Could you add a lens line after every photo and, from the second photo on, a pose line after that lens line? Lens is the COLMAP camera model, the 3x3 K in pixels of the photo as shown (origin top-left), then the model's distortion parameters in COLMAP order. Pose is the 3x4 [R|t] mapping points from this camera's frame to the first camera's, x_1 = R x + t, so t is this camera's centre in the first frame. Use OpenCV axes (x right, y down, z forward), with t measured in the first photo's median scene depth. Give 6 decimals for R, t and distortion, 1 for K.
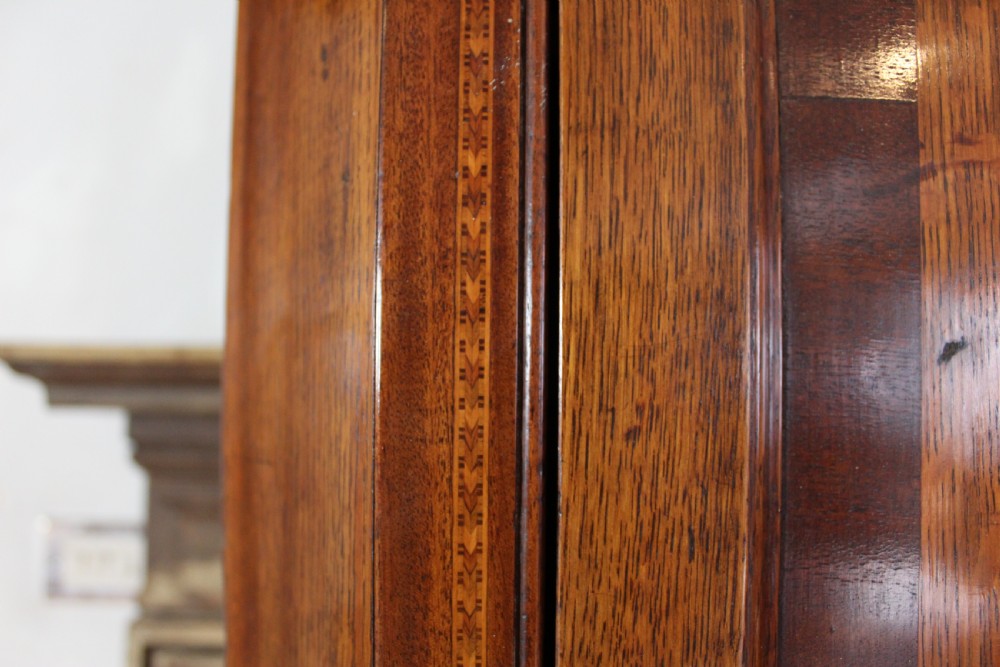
lens RADIAL K [[857.3, 0, 492.0], [0, 857.3, 333.7], [0, 0, 1]] dist [-0.160564, 0.145396]
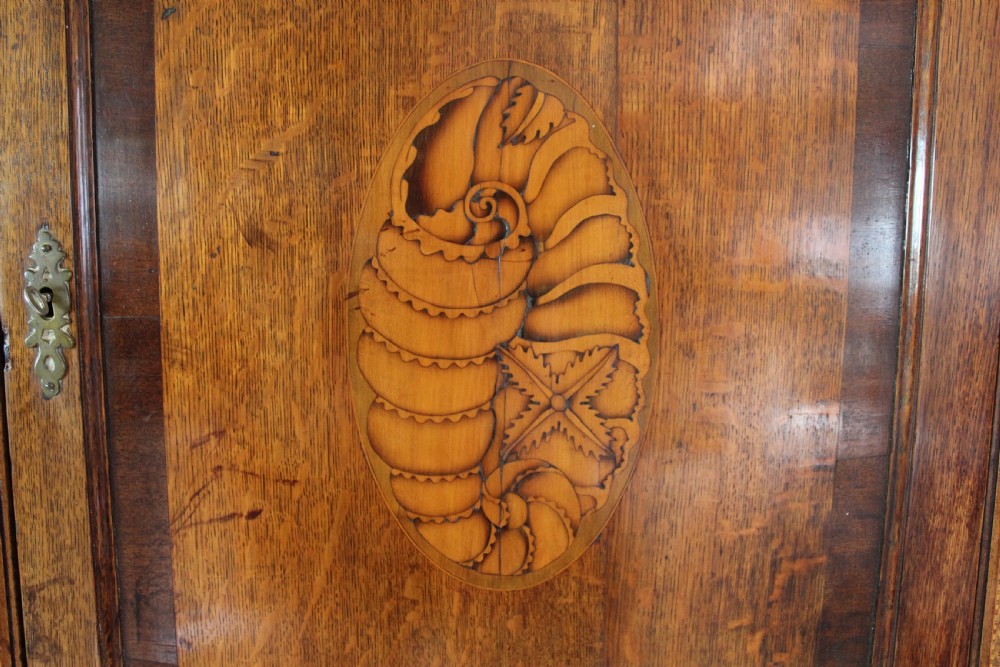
lens RADIAL K [[857.3, 0, 492.0], [0, 857.3, 333.7], [0, 0, 1]] dist [-0.160564, 0.145396]
pose [[0.998826, -0.009813, 0.047438, 1.383507], [0.002152, 0.987289, 0.158922, 0.549153], [-0.048394, -0.158634, 0.986151, -1.463764]]
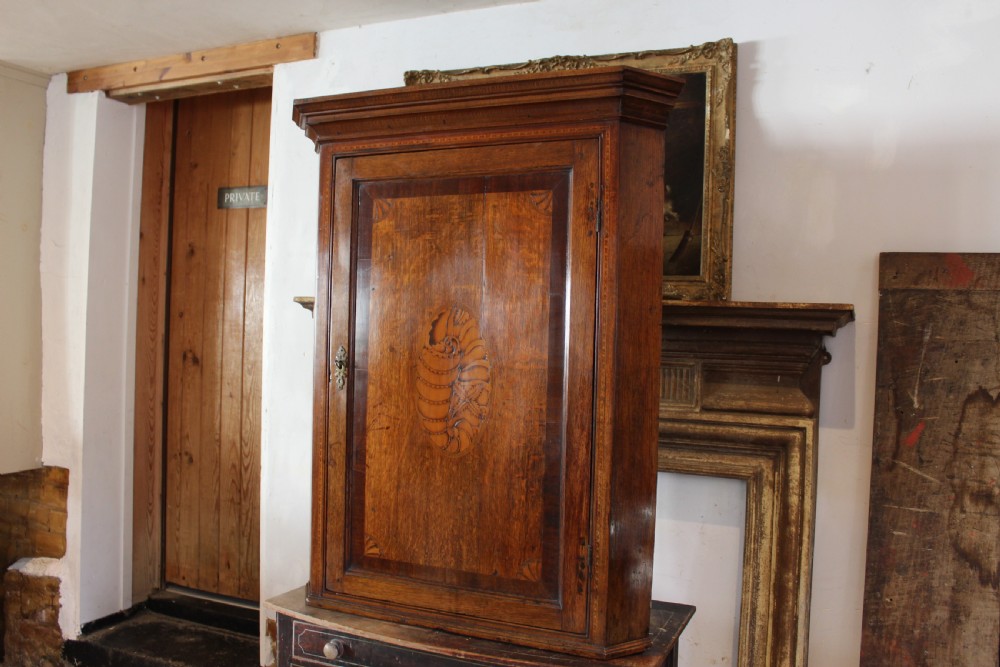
lens RADIAL K [[857.3, 0, 492.0], [0, 857.3, 333.7], [0, 0, 1]] dist [-0.160564, 0.145396]
pose [[0.921508, 0.011633, -0.388185, 5.302054], [-0.003249, 0.999747, 0.022247, 0.291100], [0.388345, -0.019239, 0.921313, -6.890213]]
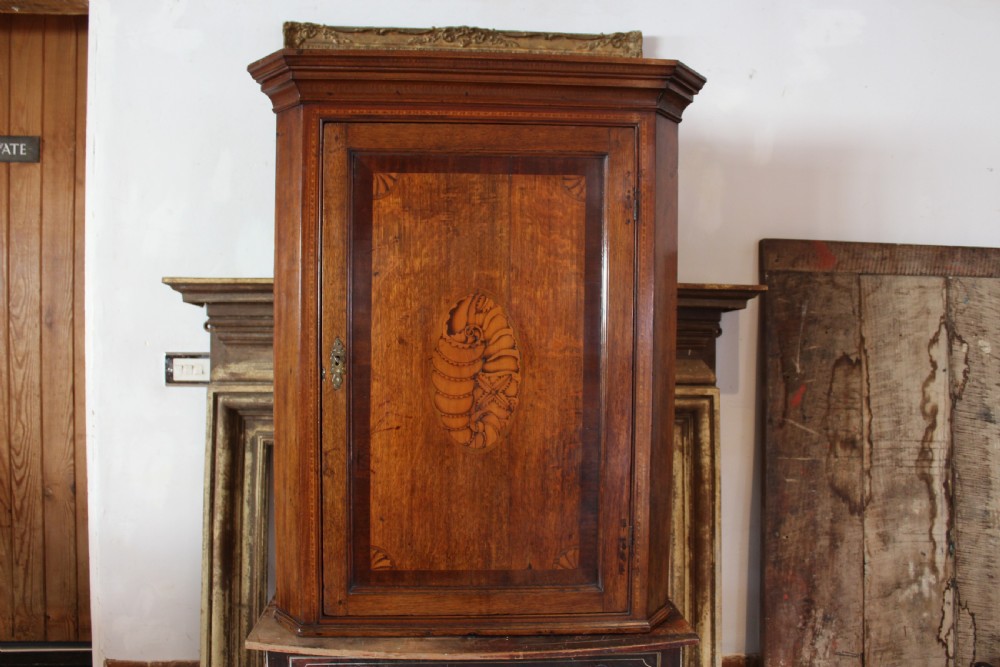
lens RADIAL K [[857.3, 0, 492.0], [0, 857.3, 333.7], [0, 0, 1]] dist [-0.160564, 0.145396]
pose [[0.997189, -0.006333, 0.074662, 1.074147], [0.001268, 0.997706, 0.067685, 0.037550], [-0.074919, -0.067400, 0.994909, -7.173262]]
